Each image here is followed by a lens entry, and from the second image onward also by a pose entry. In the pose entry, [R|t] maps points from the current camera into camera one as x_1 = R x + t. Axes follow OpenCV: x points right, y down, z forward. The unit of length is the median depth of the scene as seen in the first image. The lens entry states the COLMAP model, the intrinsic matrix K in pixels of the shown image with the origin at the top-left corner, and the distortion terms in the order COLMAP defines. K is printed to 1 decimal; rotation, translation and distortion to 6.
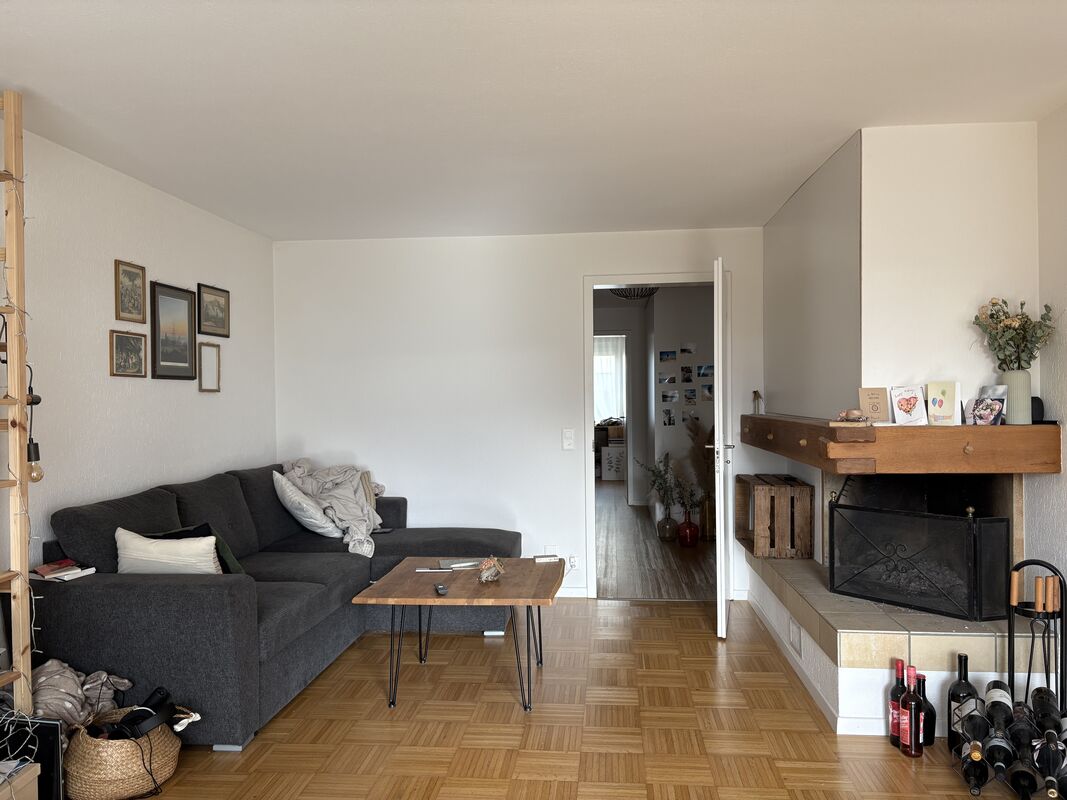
lens RADIAL K [[802.3, 0, 538.8], [0, 802.3, 401.7], [0, 0, 1]] dist [0.033783, -0.016446]
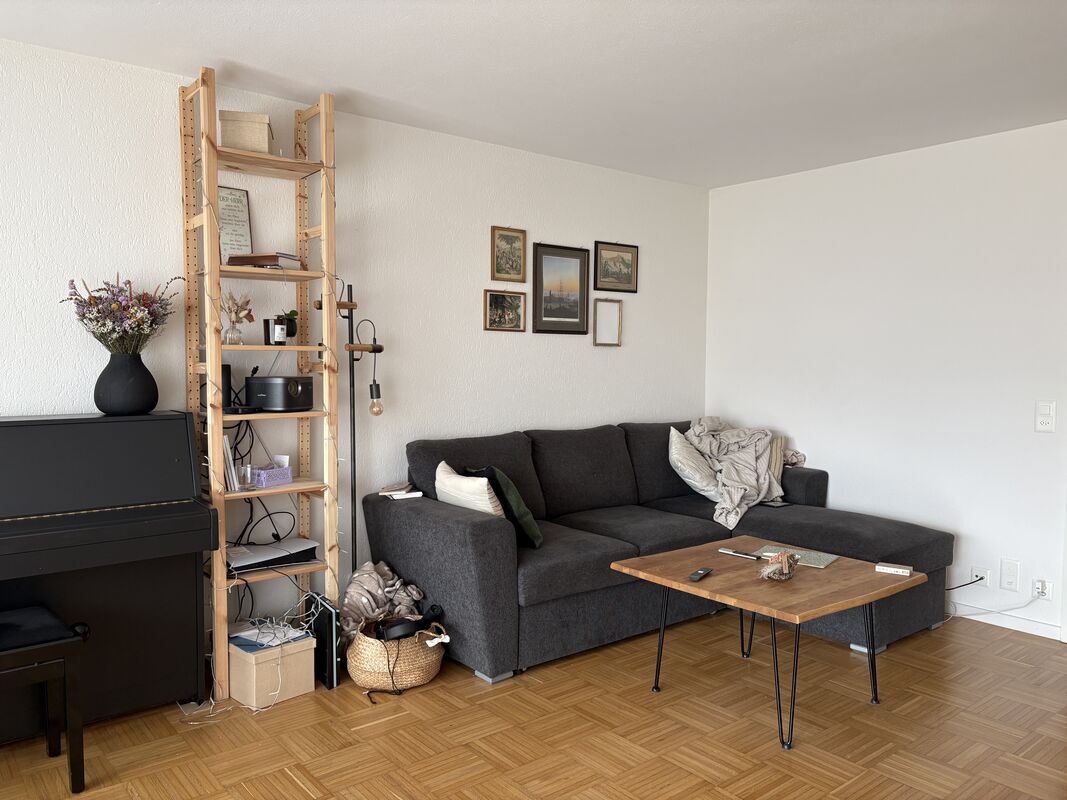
lens RADIAL K [[802.3, 0, 536.8], [0, 802.3, 400.4], [0, 0, 1]] dist [0.033783, -0.016446]
pose [[0.707525, 0.049023, -0.704986, 0.304498], [-0.017436, 0.998498, 0.051934, 0.006507], [0.706474, -0.024453, 0.707317, 0.238547]]
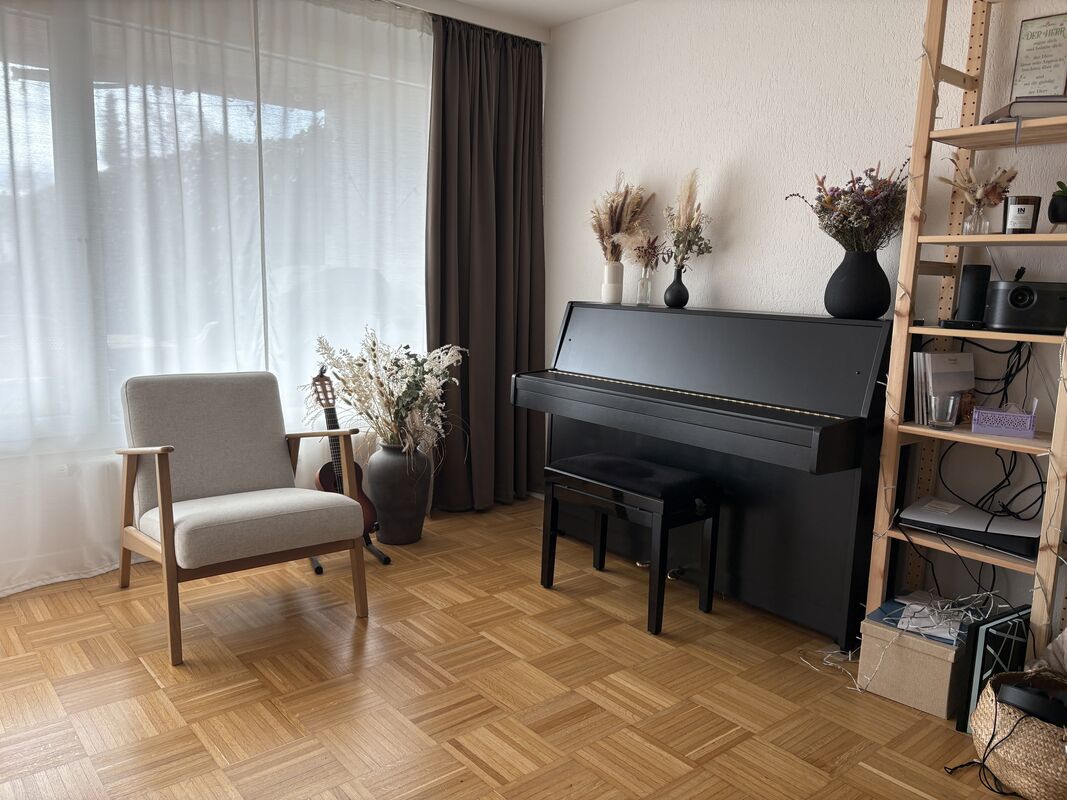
lens RADIAL K [[802.3, 0, 536.0], [0, 802.3, 396.7], [0, 0, 1]] dist [0.033783, -0.016446]
pose [[-0.699198, 0.076150, -0.710861, 0.187743], [-0.043417, 0.987953, 0.148538, 0.041213], [0.713609, 0.134721, -0.687469, 0.810659]]
